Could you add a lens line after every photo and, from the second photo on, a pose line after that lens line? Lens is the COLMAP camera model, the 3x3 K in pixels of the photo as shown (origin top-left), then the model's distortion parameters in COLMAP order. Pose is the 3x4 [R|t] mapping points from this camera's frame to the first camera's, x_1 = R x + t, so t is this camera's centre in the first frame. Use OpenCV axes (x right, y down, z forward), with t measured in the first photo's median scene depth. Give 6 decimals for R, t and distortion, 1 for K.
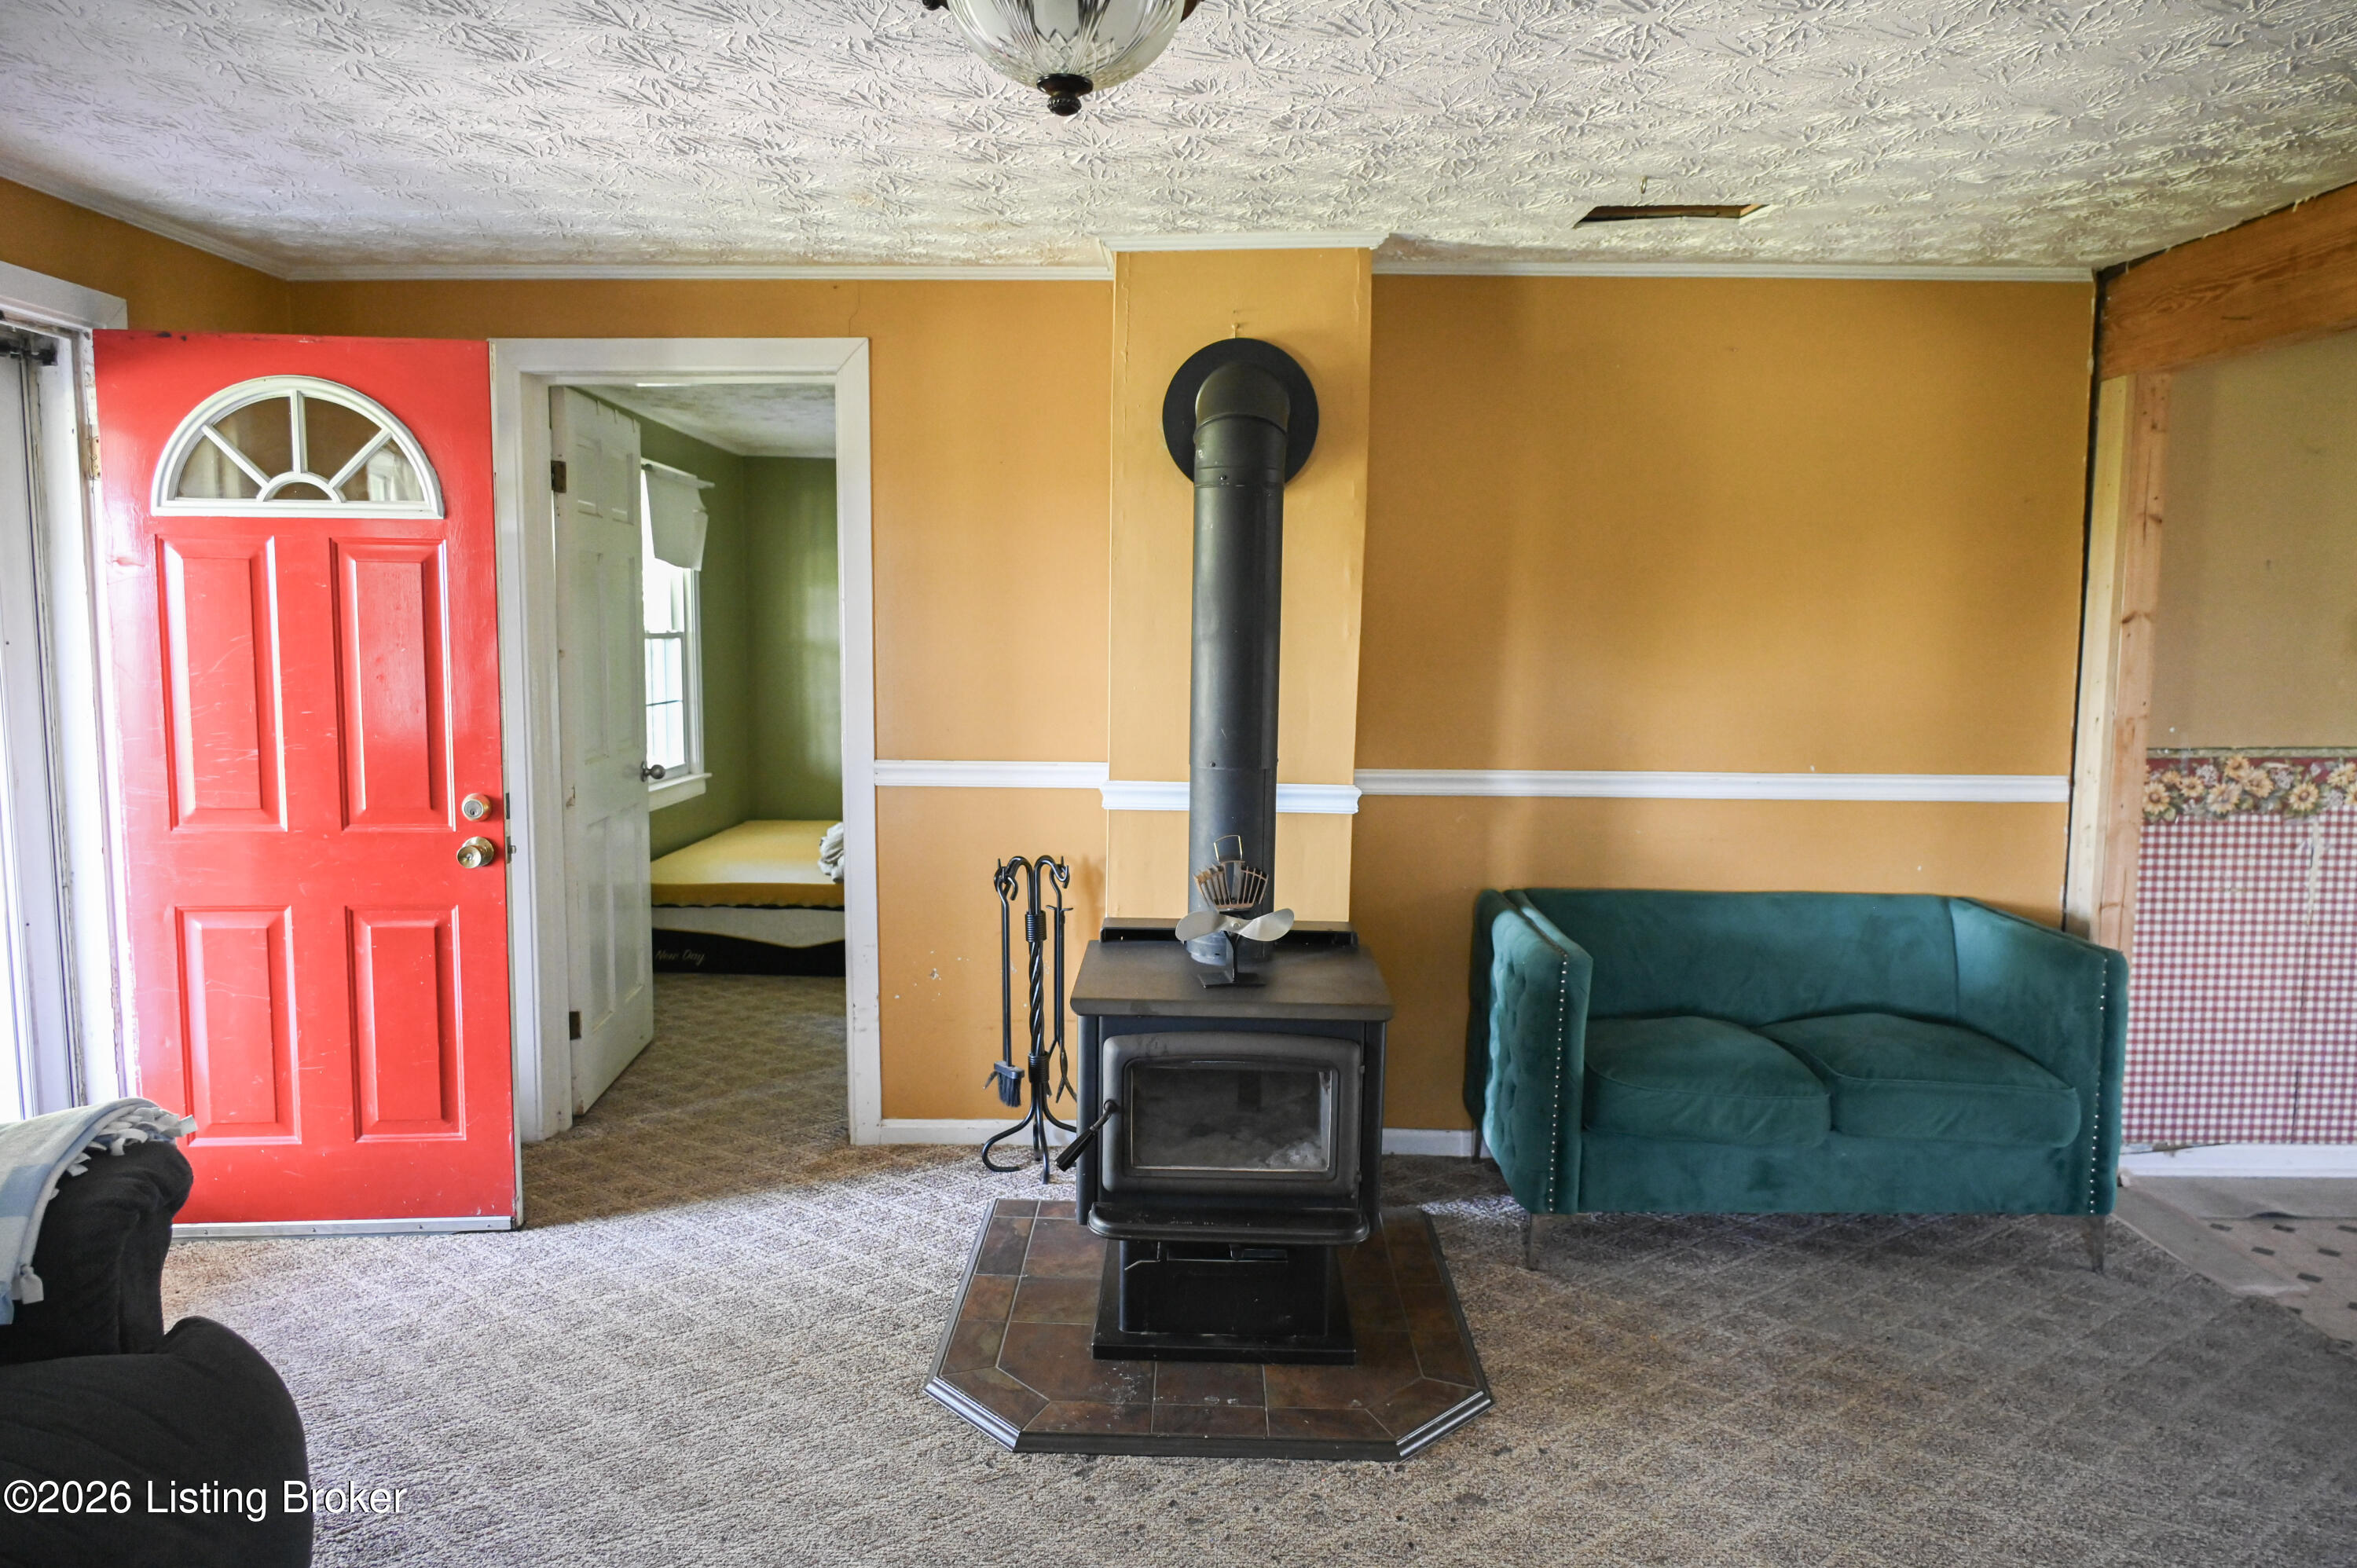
lens RADIAL K [[1553.9, 0, 1176.5], [0, 1553.9, 792.3], [0, 0, 1]] dist [0.006508, -0.009540]
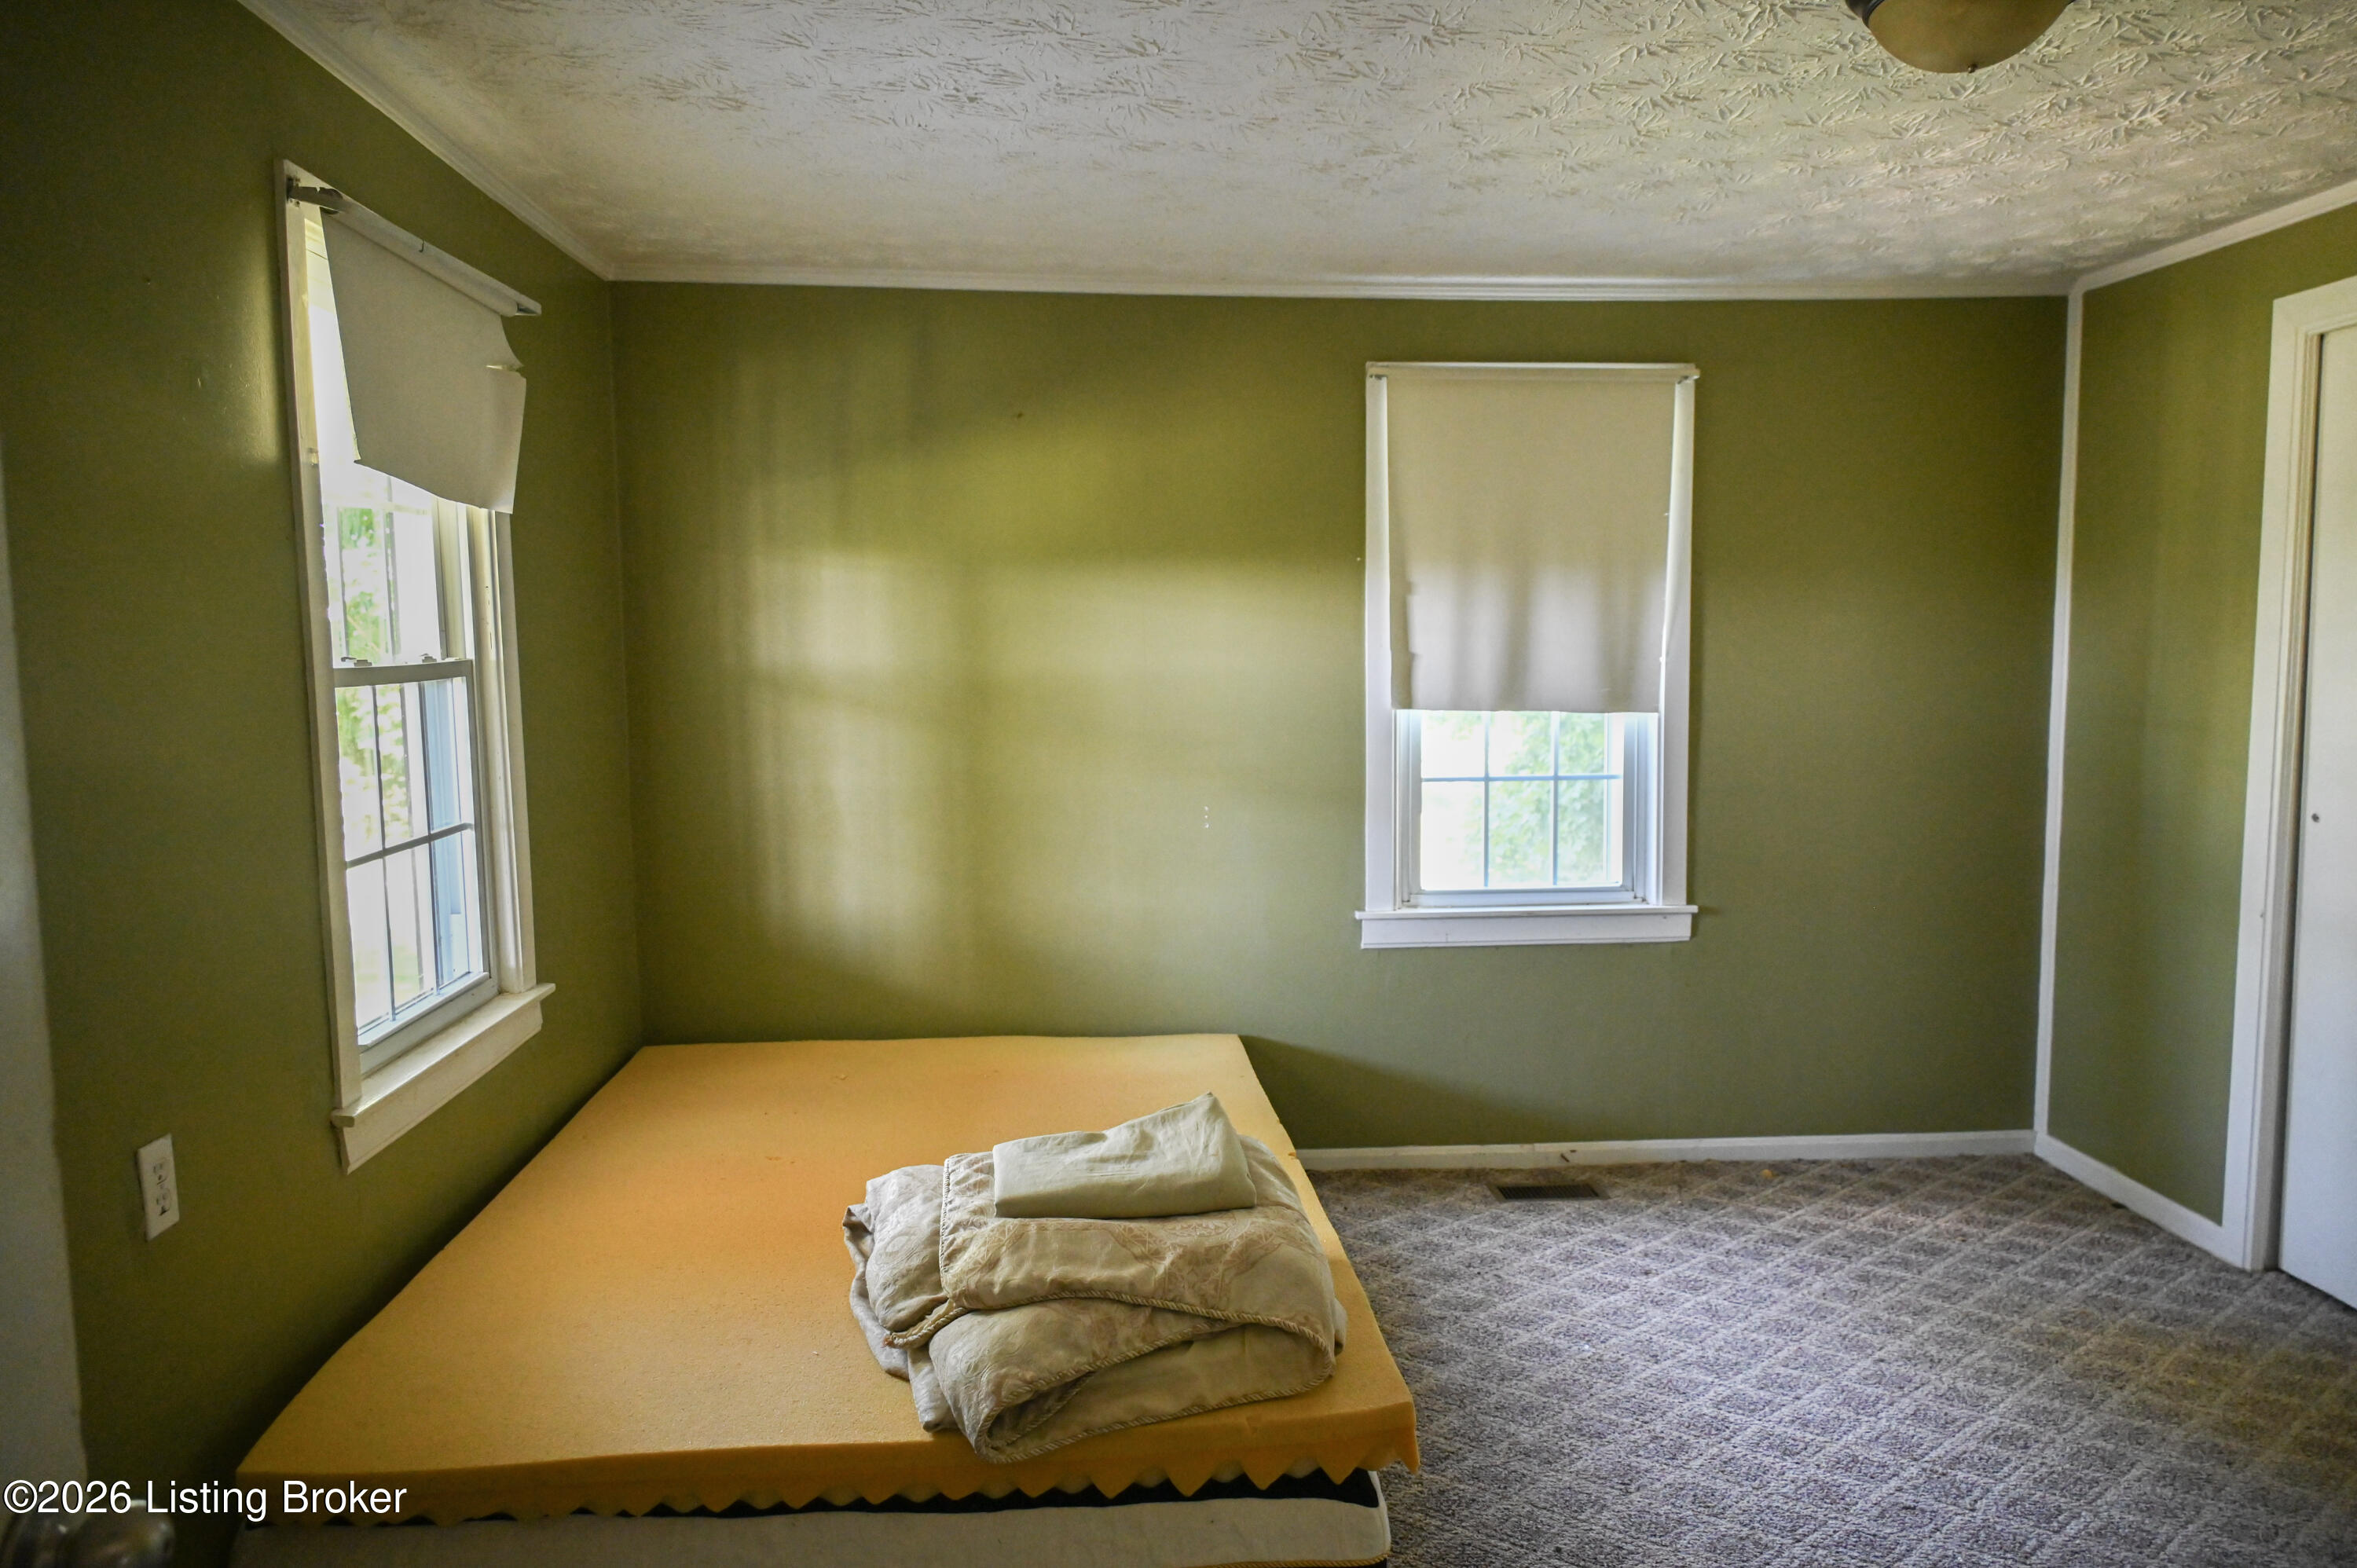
lens RADIAL K [[1553.9, 0, 1169.8], [0, 1553.9, 781.7], [0, 0, 1]] dist [0.006508, -0.009540]
pose [[0.997749, -0.031243, 0.059329, -0.157396], [0.031909, 0.999438, -0.010317, -0.060587], [-0.058973, 0.012187, 0.998185, 0.574688]]
